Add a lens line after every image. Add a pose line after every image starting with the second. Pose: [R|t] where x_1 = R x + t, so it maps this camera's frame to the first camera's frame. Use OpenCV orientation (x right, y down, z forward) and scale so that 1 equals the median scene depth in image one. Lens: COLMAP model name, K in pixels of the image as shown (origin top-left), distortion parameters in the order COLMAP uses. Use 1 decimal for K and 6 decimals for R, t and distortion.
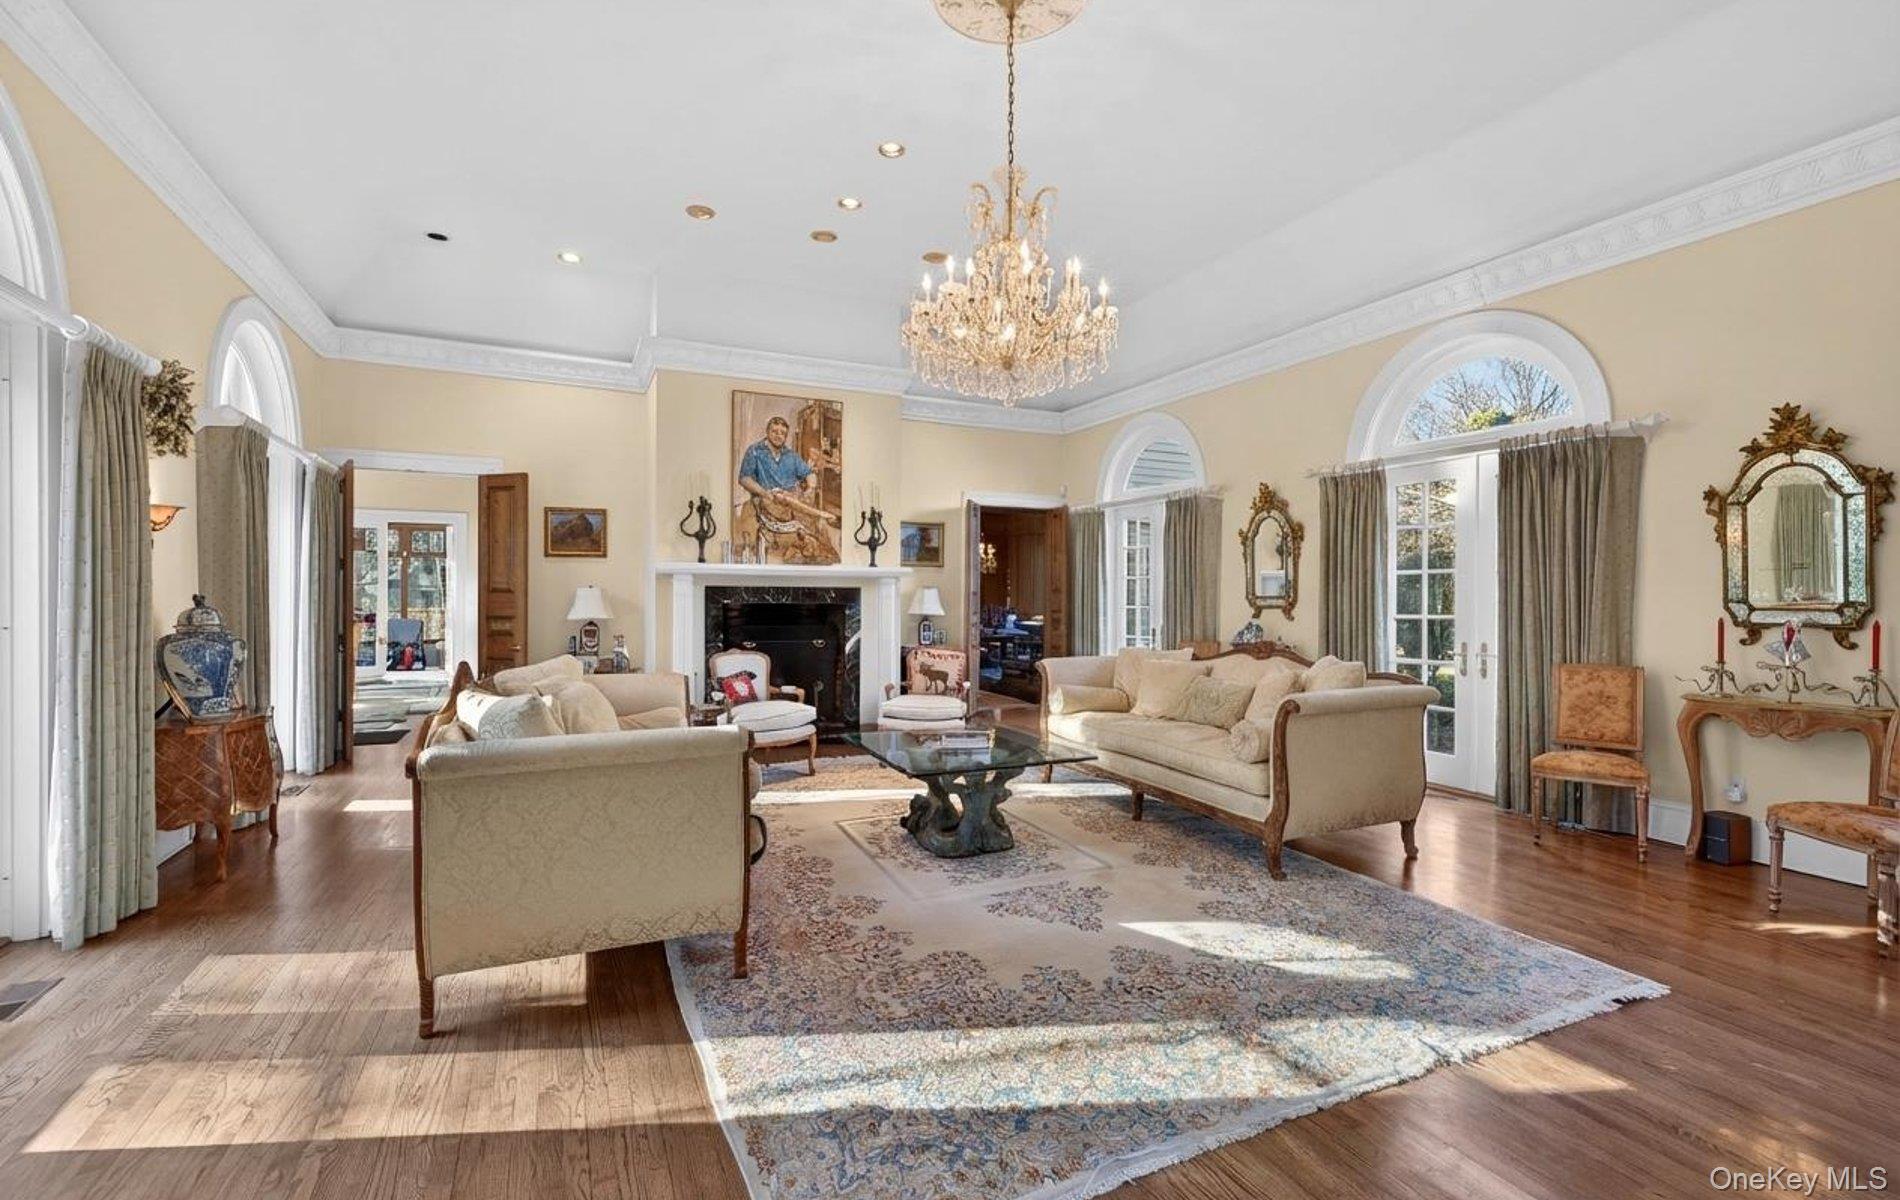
lens RADIAL K [[836.2, 0, 952.2], [0, 836.2, 600.6], [0, 0, 1]] dist [0.004004, 0.000149]
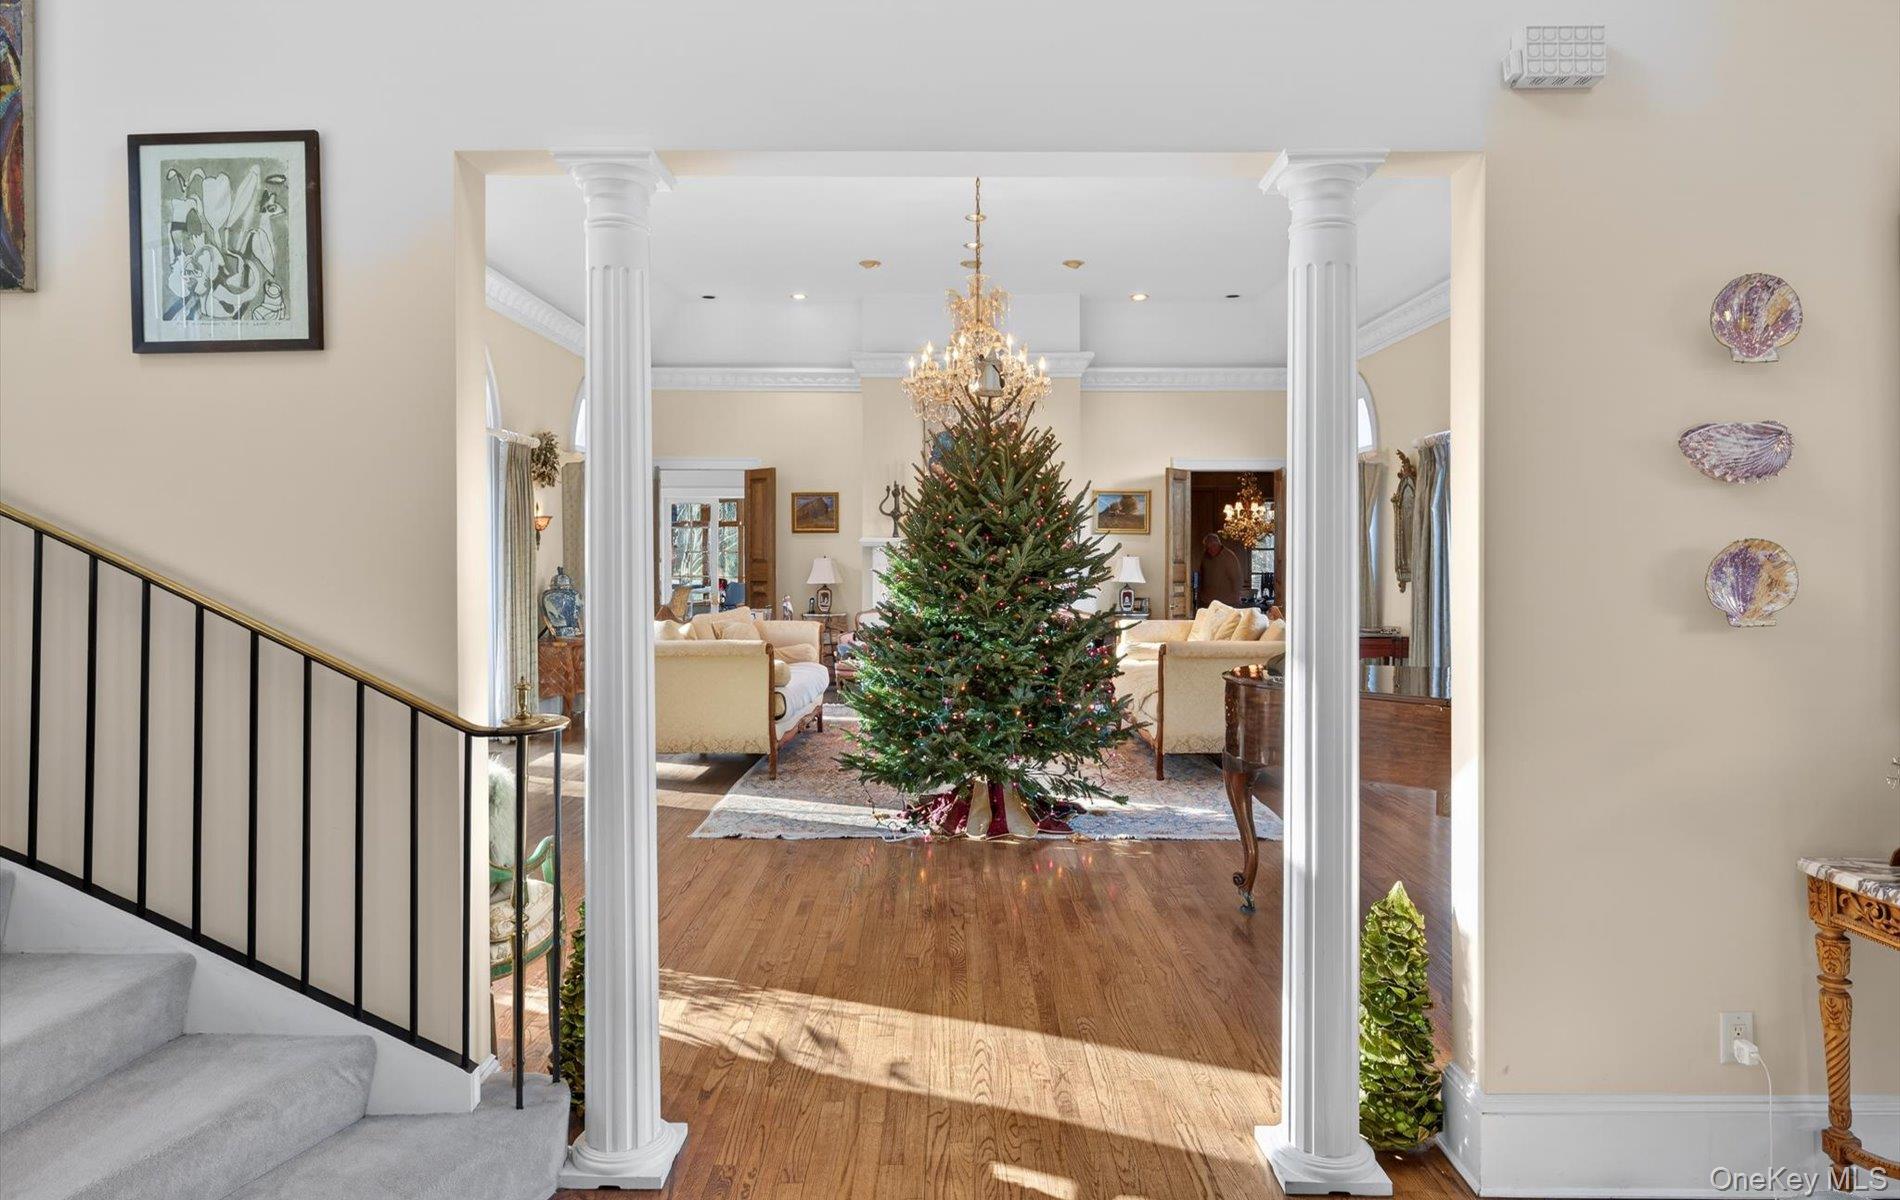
lens RADIAL K [[1111.5, 0, 946.9], [0, 1111.5, 582.5], [0, 0, 1]] dist [-0.001093, -0.000012]
pose [[0.902044, 0.006673, -0.431592, 0.450826], [0.000777, 0.999854, 0.017082, -0.007812], [0.431643, -0.015744, 0.901907, -0.401644]]
